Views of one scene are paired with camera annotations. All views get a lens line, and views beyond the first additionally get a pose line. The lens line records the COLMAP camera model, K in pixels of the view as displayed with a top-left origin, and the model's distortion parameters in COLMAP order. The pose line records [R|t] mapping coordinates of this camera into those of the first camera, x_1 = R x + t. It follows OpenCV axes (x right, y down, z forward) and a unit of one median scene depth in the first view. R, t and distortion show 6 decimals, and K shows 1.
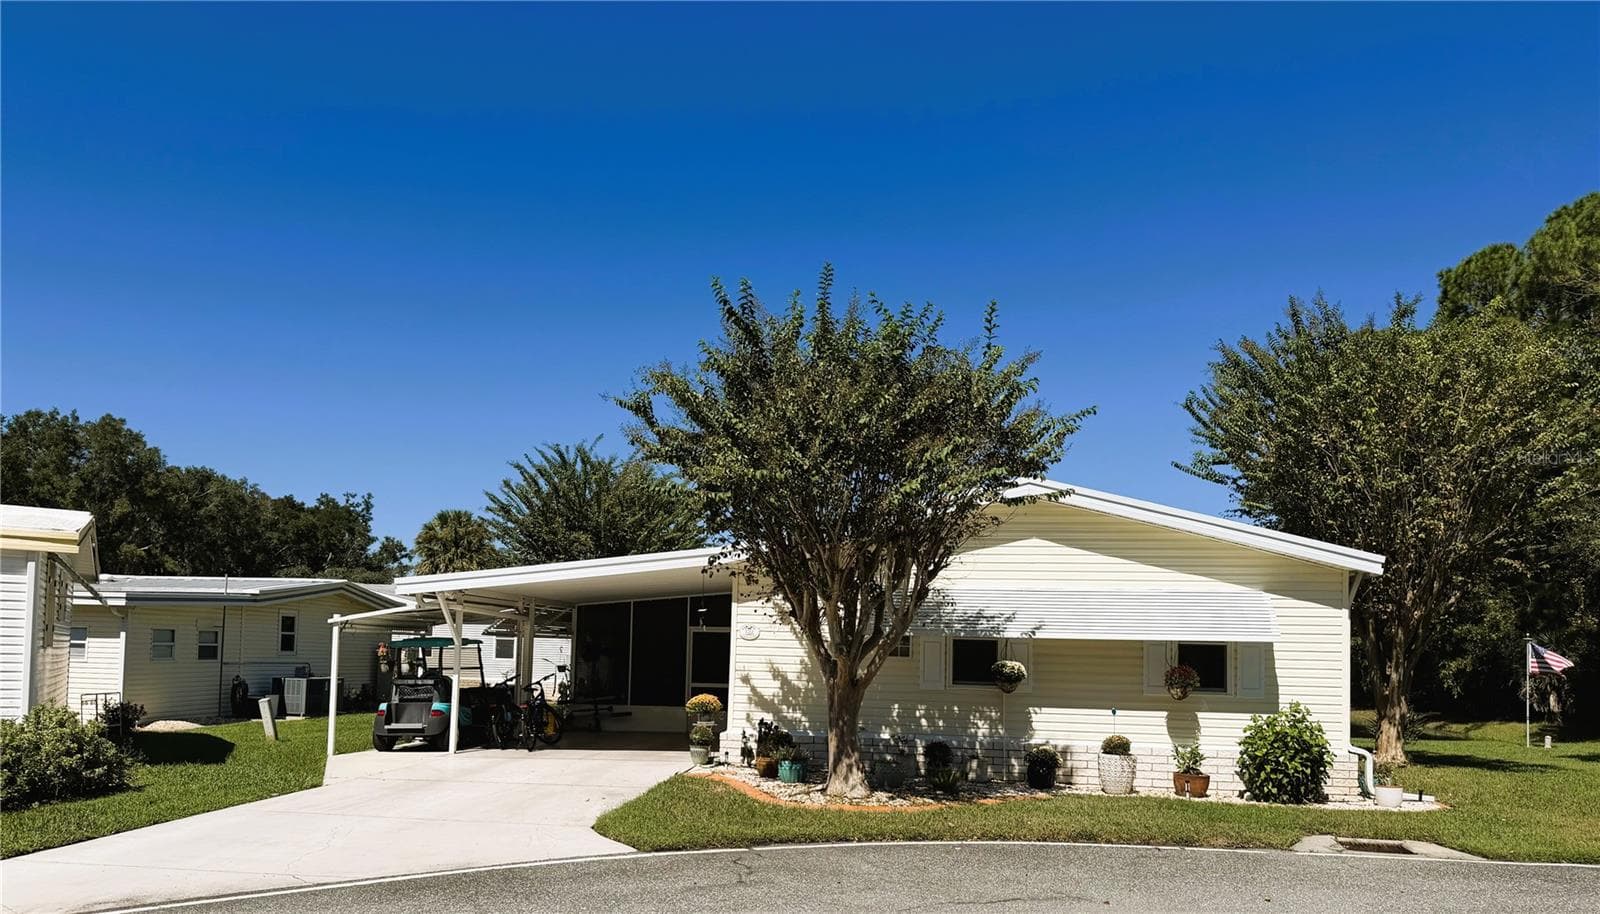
lens RADIAL K [[1180.1, 0, 789.6], [0, 1180.1, 584.3], [0, 0, 1]] dist [0.119032, -0.125844]
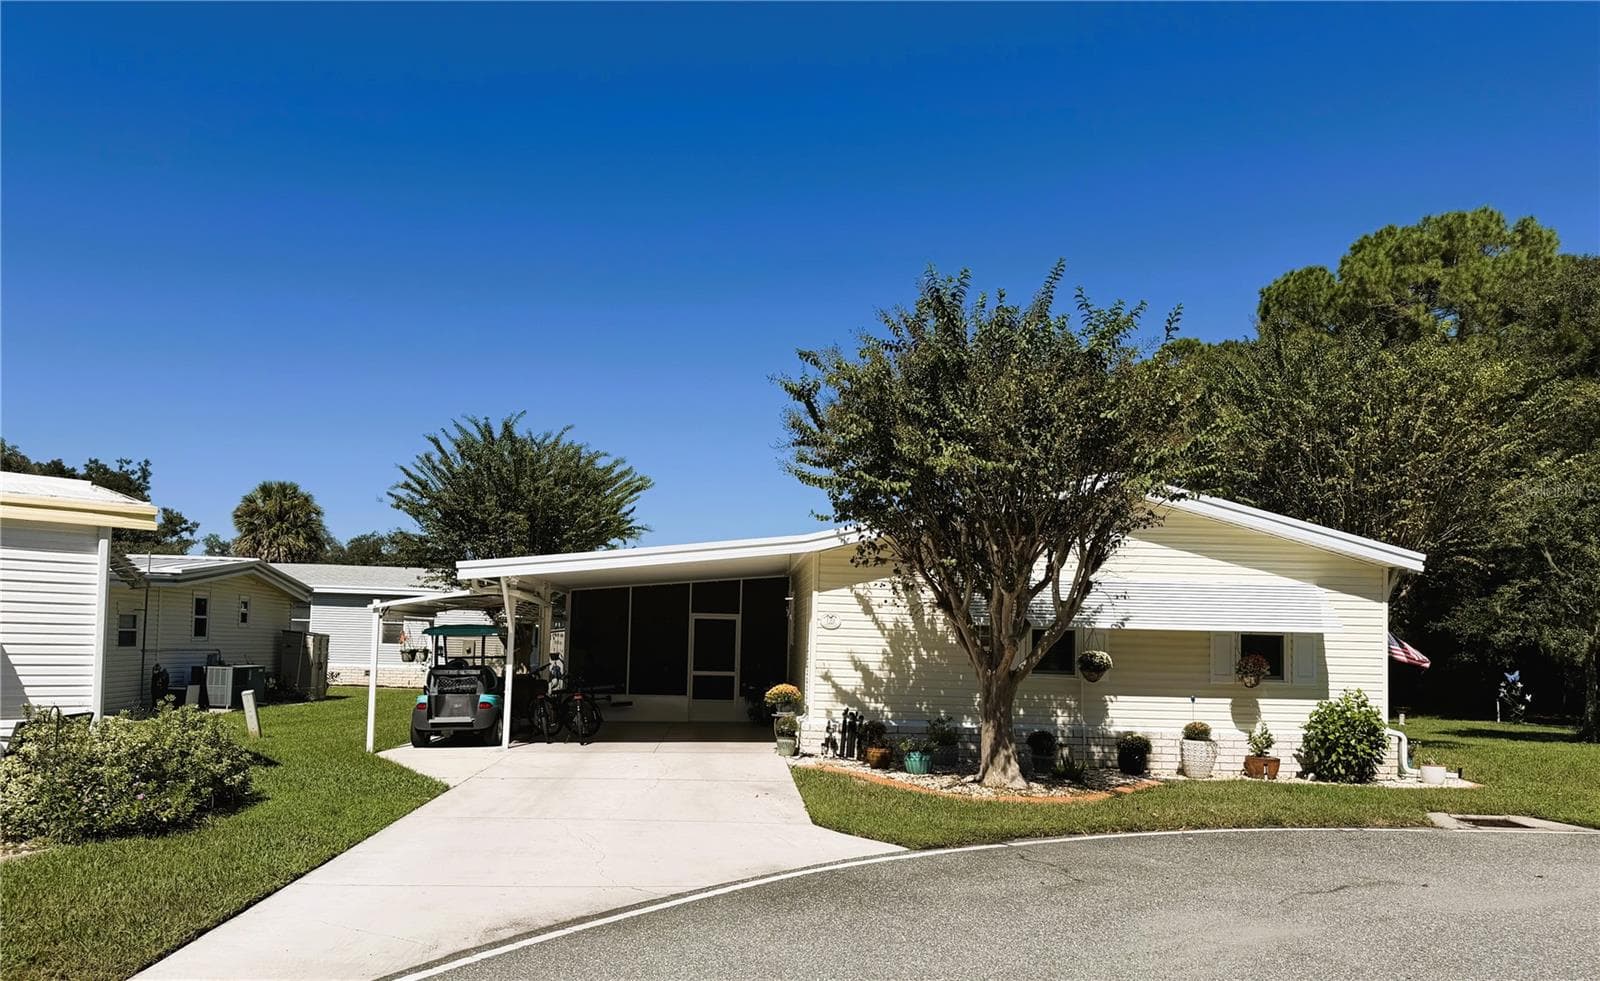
lens RADIAL K [[1195.1, 0, 799.1], [0, 1195.1, 560.6], [0, 0, 1]] dist [0.042200, -0.001752]
pose [[0.982230, 0.013177, 0.187220, -0.254752], [-0.012388, 0.999909, -0.005386, -0.004683], [-0.187274, 0.002971, 0.982303, 0.027078]]
